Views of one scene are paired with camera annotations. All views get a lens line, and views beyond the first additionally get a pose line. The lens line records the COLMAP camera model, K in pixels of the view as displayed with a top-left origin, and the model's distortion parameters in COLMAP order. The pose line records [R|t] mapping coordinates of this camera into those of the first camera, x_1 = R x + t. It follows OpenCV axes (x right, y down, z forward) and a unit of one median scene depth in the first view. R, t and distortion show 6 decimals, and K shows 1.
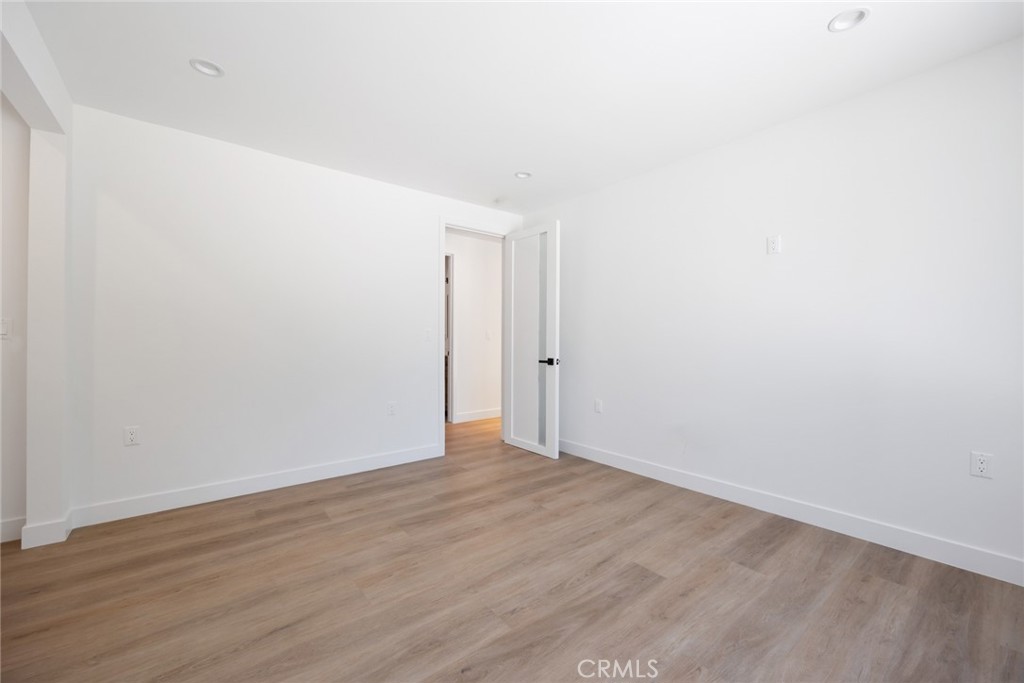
lens RADIAL K [[397.8, 0, 510.4], [0, 397.8, 340.0], [0, 0, 1]] dist [-0.002910, 0.000251]
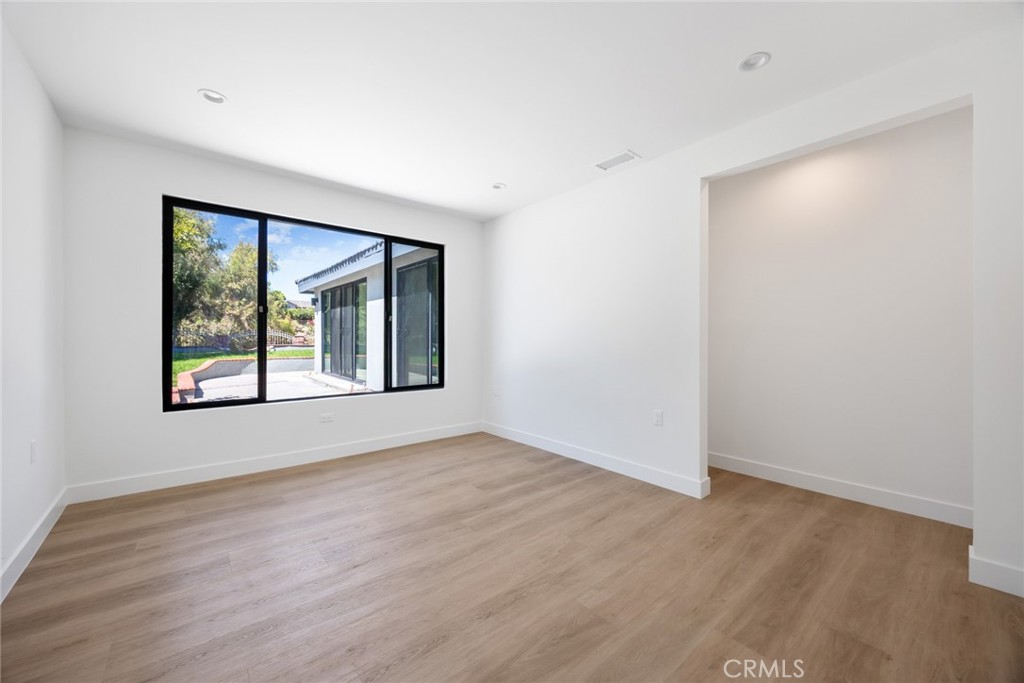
lens RADIAL K [[397.8, 0, 508.8], [0, 397.8, 341.2], [0, 0, 1]] dist [-0.002910, 0.000251]
pose [[-0.999698, -0.001806, -0.024510, -0.124610], [-0.002035, 0.999954, 0.009323, -0.019021], [0.024492, 0.009370, -0.999656, 2.083858]]
